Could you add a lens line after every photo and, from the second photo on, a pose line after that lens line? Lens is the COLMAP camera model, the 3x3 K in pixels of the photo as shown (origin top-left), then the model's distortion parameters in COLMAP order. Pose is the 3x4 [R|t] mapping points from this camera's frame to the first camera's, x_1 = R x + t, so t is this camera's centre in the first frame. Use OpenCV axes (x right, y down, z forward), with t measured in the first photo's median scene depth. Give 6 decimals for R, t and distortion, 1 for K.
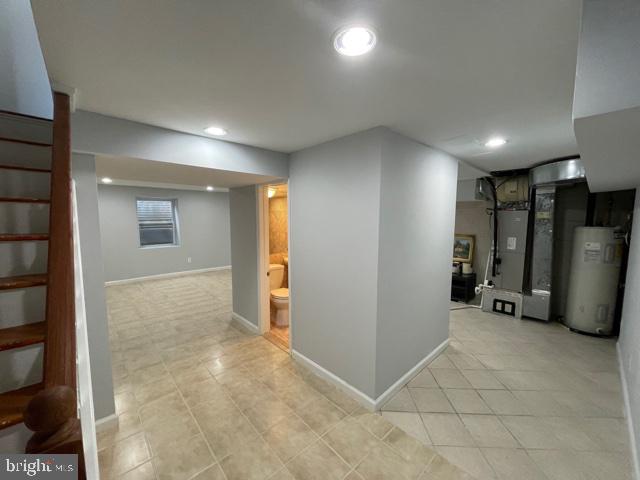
lens RADIAL K [[258.8, 0, 323.7], [0, 258.8, 238.9], [0, 0, 1]] dist [0.001965, 0.000213]
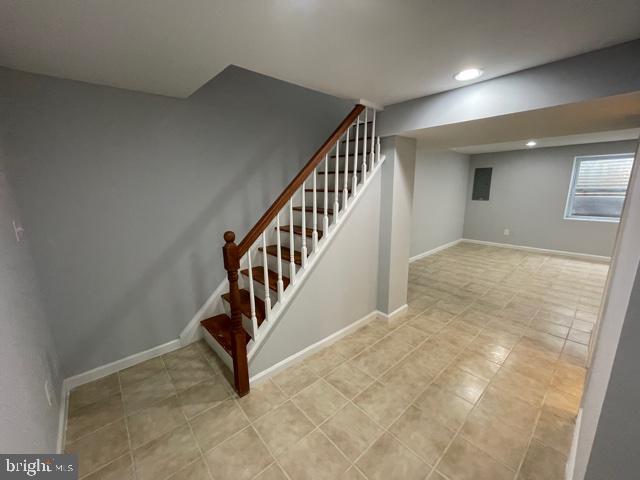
lens RADIAL K [[258.8, 0, 323.8], [0, 258.8, 240.0], [0, 0, 1]] dist [0.001965, 0.000213]
pose [[-0.009258, 0.205532, -0.978607, 0.361690], [-0.080281, 0.975337, 0.205605, -0.016644], [0.996729, 0.080467, 0.007471, 0.367657]]
